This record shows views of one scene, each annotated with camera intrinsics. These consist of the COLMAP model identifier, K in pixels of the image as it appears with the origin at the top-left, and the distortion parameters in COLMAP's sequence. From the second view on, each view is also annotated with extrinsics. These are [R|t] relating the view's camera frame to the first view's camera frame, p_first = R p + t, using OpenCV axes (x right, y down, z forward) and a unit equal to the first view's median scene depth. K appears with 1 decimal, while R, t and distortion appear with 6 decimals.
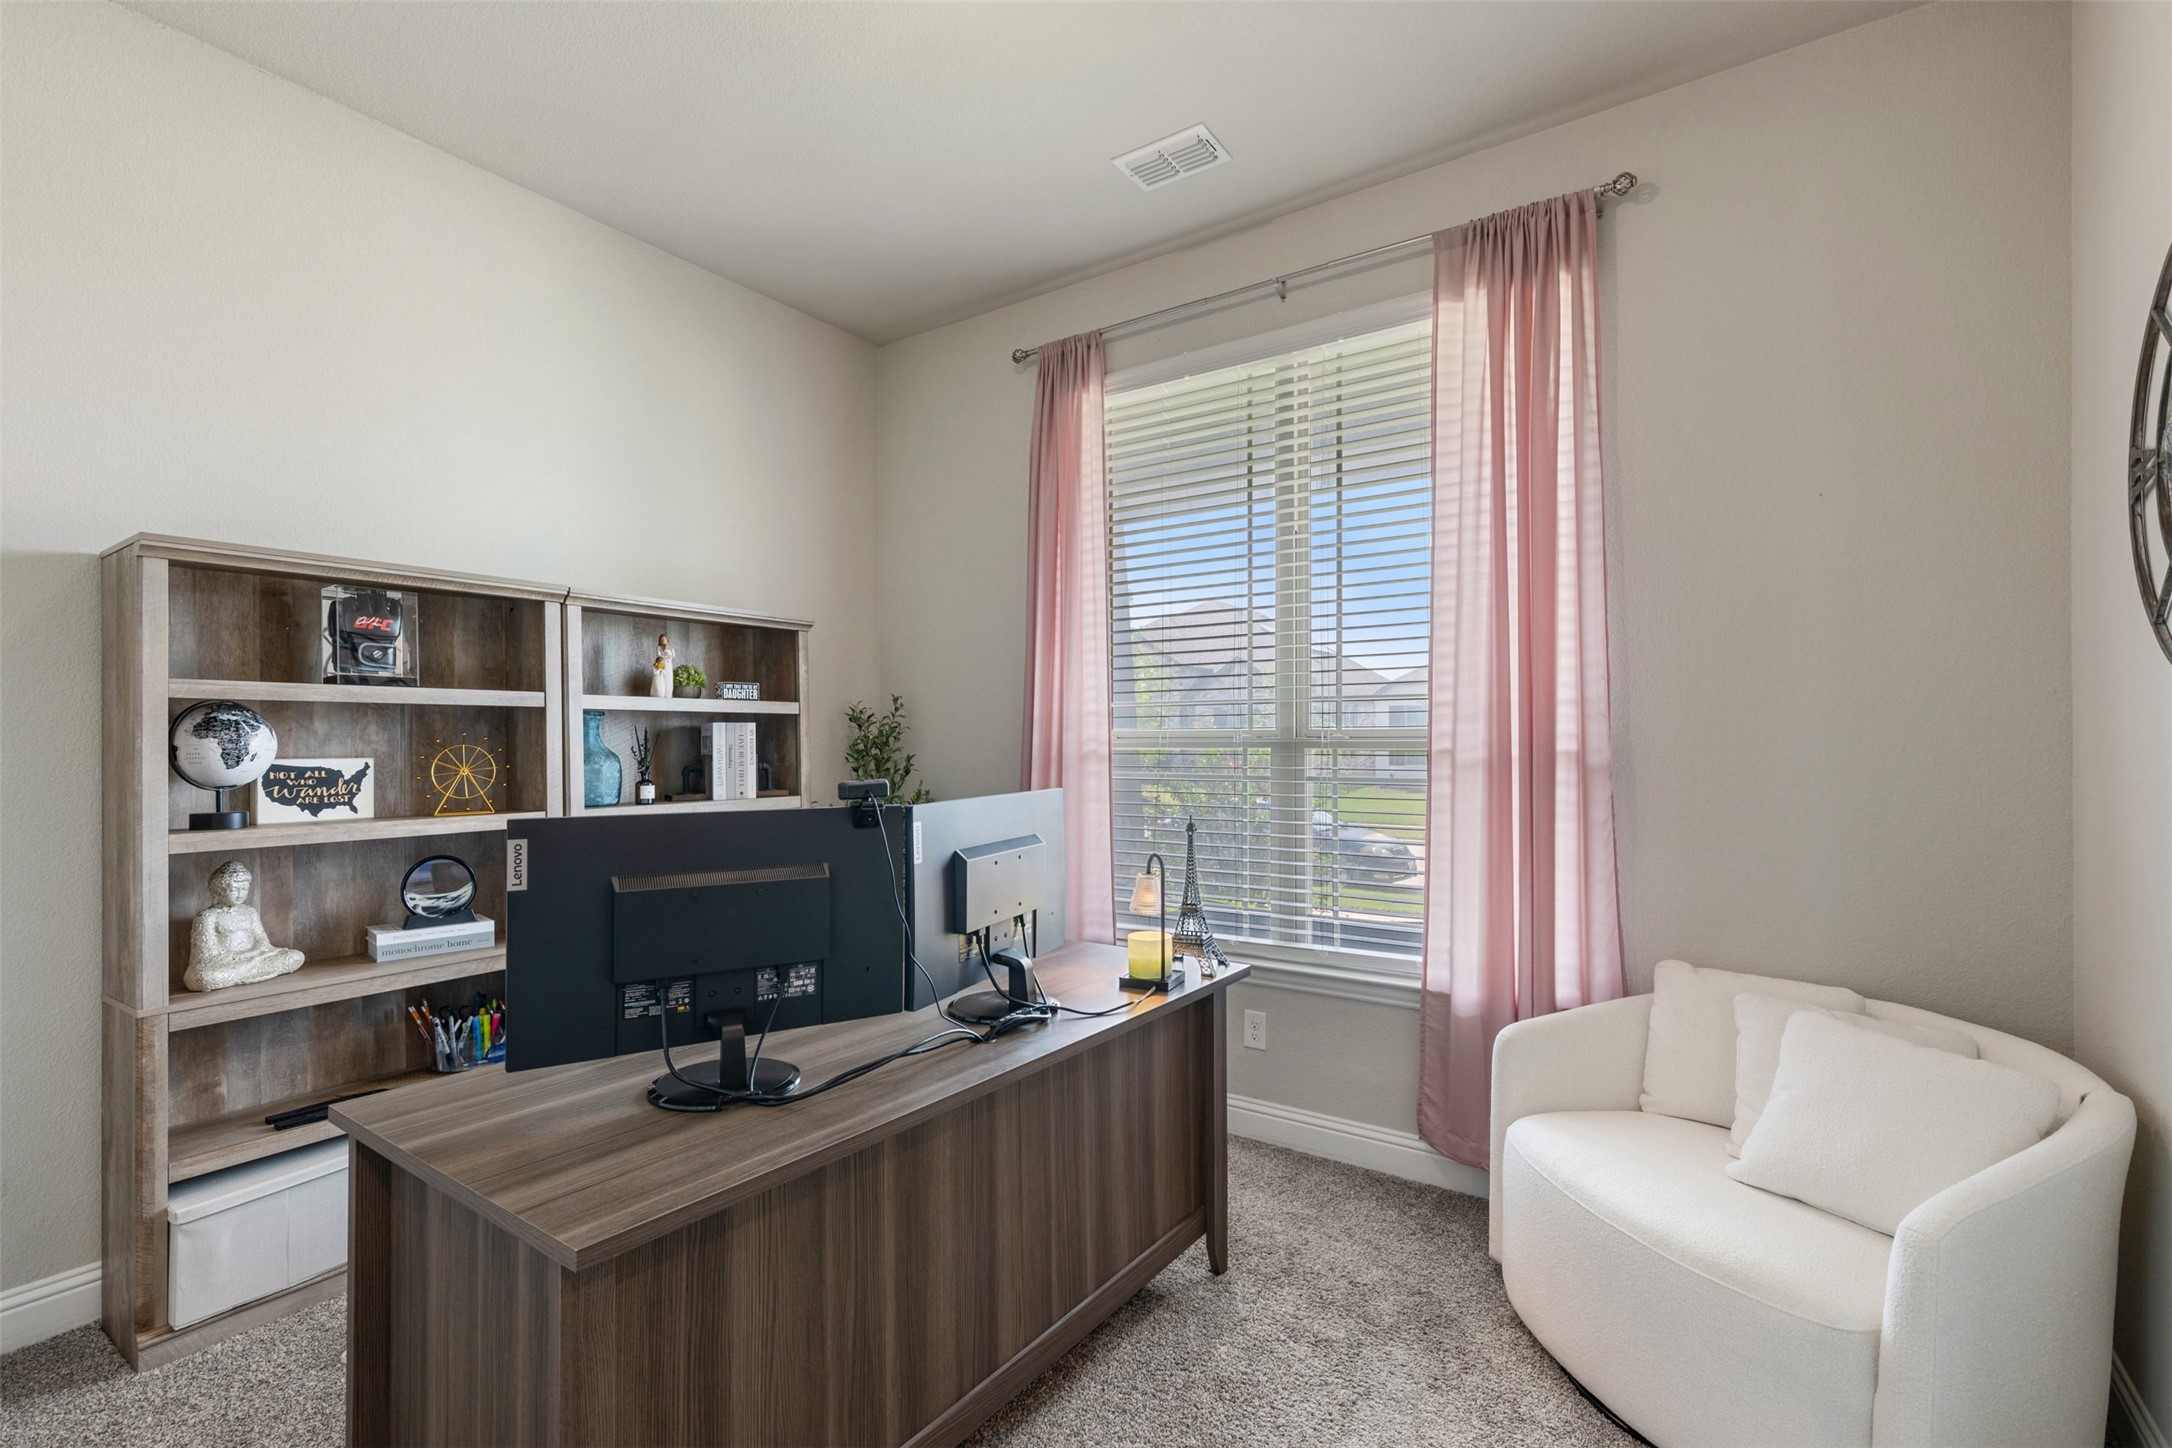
lens RADIAL K [[976.2, 0, 1086.9], [0, 976.2, 729.4], [0, 0, 1]] dist [0.007316, -0.001086]
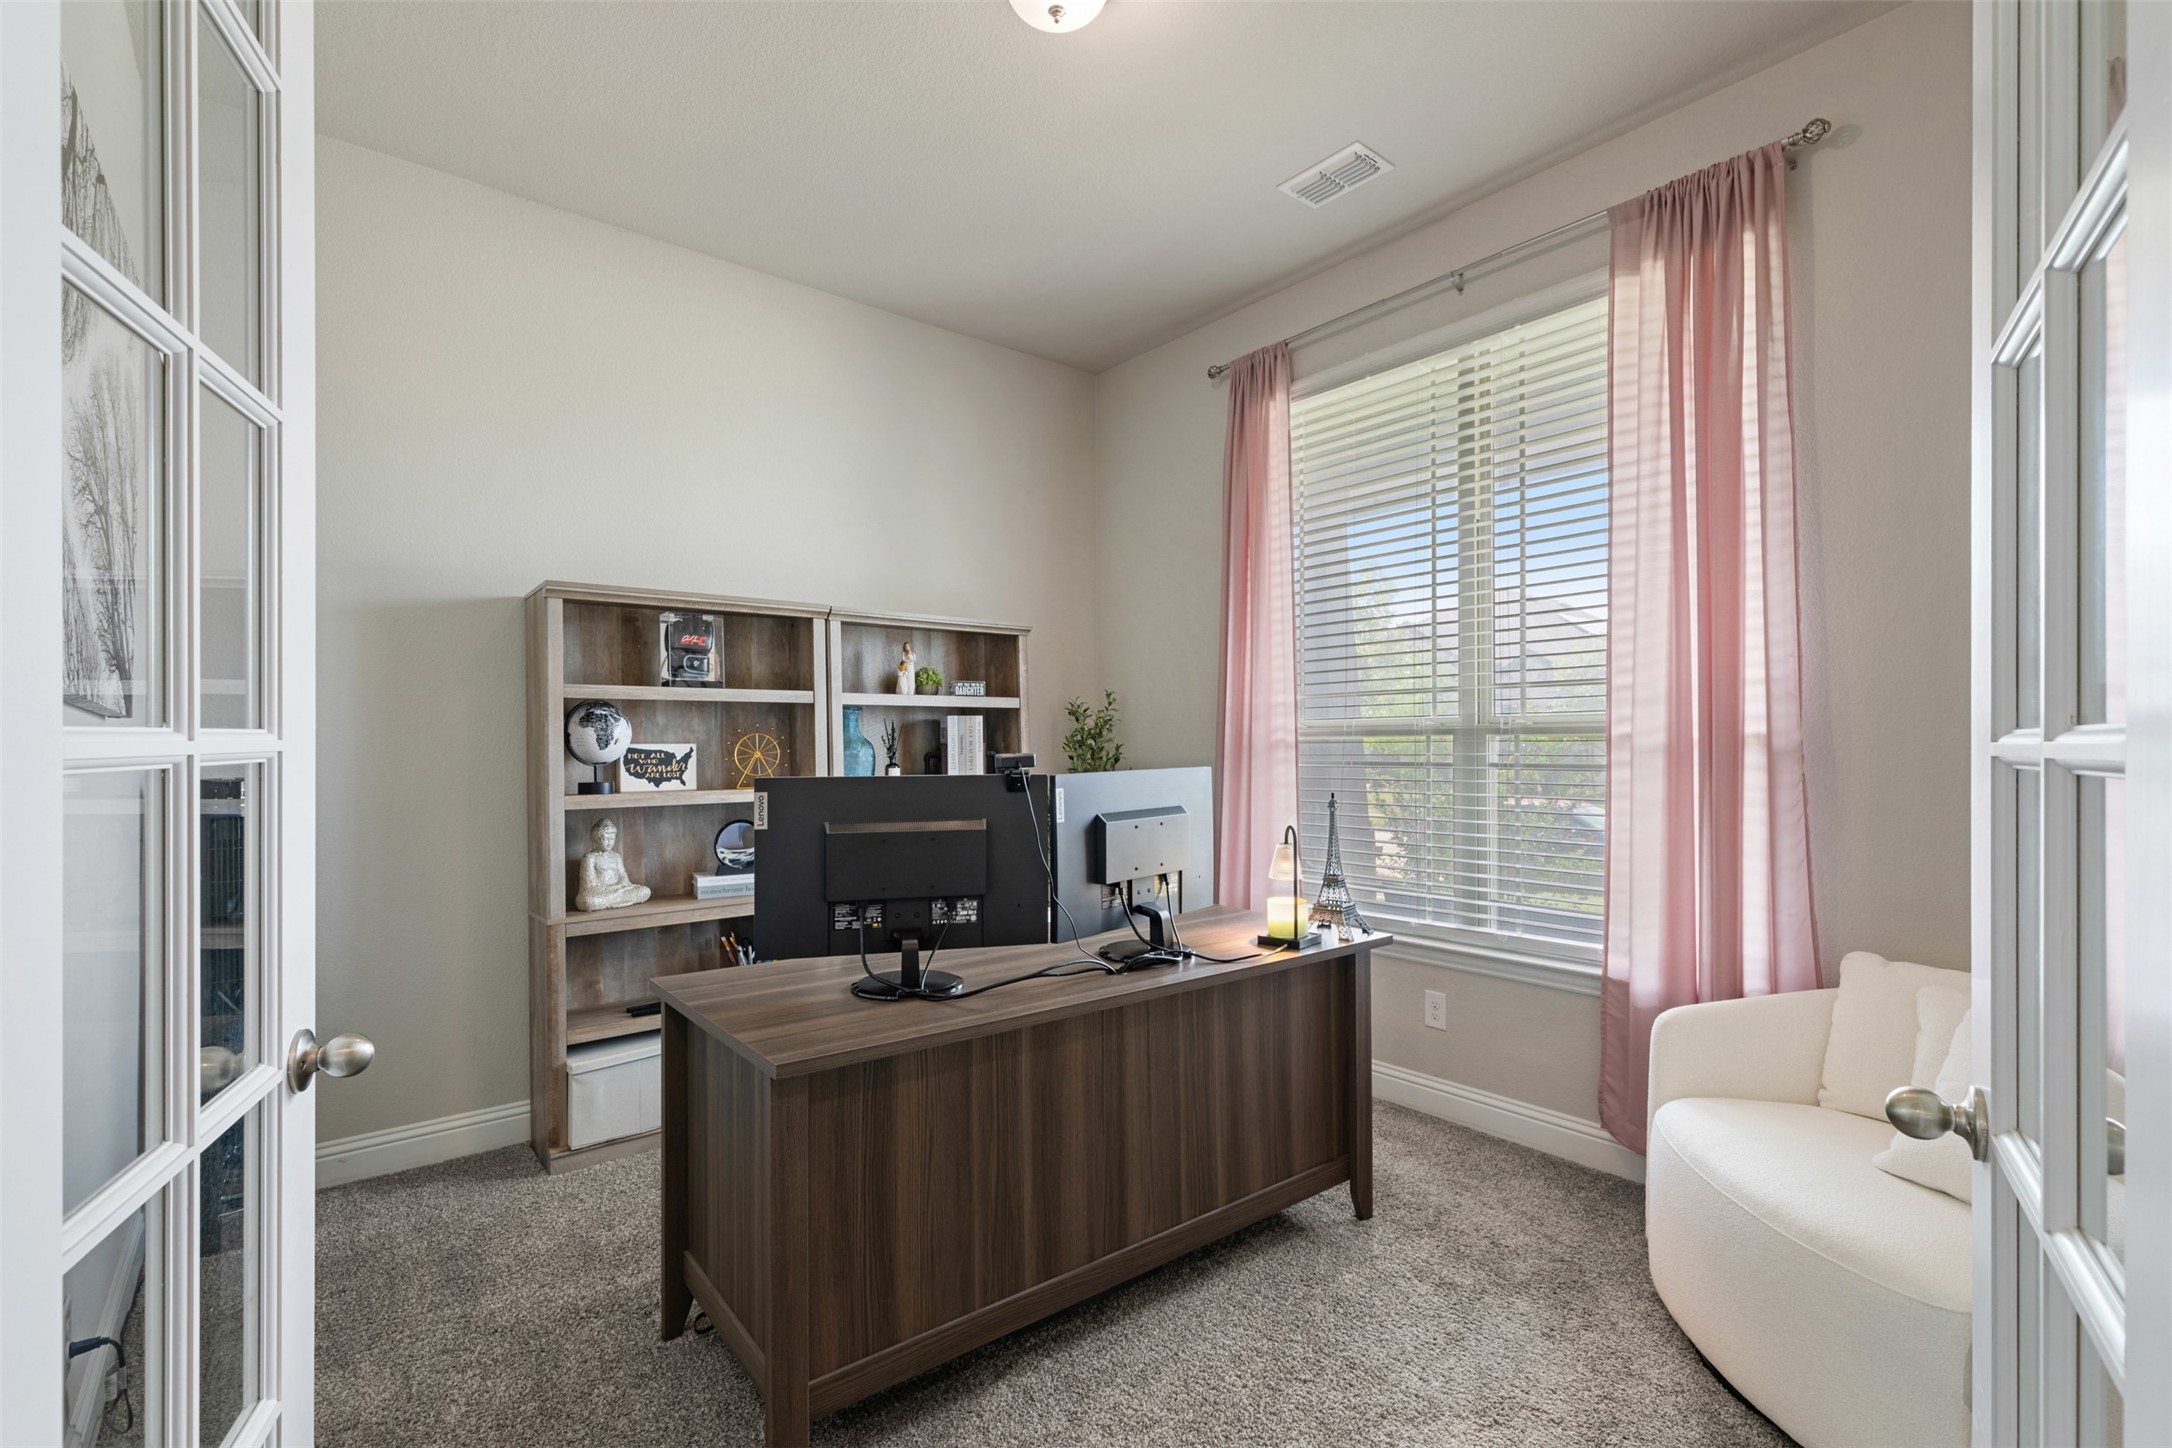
lens RADIAL K [[976.2, 0, 1085.7], [0, 976.2, 737.1], [0, 0, 1]] dist [0.007316, -0.001086]
pose [[0.961068, -0.004405, -0.276277, 0.133299], [0.006330, 0.999962, 0.006075, 0.016567], [0.276240, -0.007587, 0.961059, -0.108378]]
